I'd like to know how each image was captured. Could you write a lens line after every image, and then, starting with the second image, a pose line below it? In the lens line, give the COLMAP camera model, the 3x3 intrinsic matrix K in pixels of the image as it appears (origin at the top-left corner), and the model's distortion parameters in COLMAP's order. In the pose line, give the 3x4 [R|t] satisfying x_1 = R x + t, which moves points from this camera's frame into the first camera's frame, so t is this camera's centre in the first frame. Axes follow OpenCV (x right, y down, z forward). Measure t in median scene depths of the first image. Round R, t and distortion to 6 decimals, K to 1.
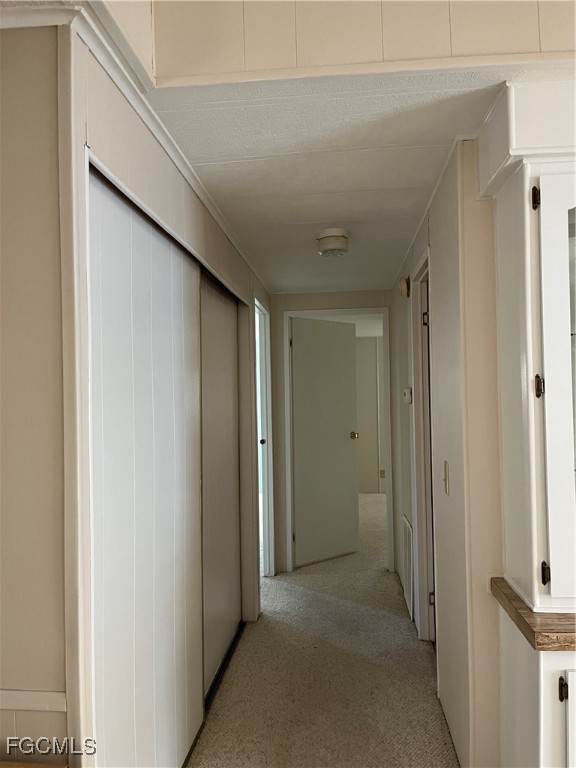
lens RADIAL K [[589.6, 0, 288.0], [0, 589.6, 384.0], [0, 0, 1]] dist [0.061479, -0.092317]
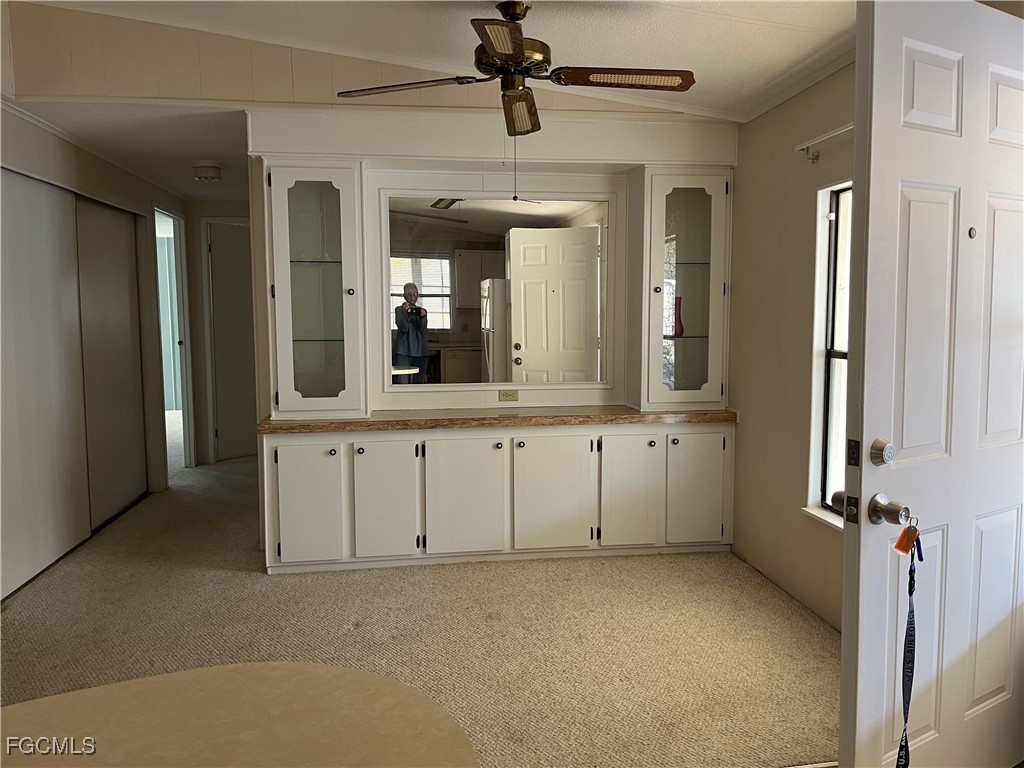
lens RADIAL K [[786.1, 0, 509.2], [0, 786.1, 398.4], [0, 0, 1]] dist [0.061479, -0.092317]
pose [[0.973300, 0.000468, 0.229537, 0.393440], [-0.030027, 0.991664, 0.125301, 0.001618], [-0.227565, -0.128848, 0.965201, -0.991172]]
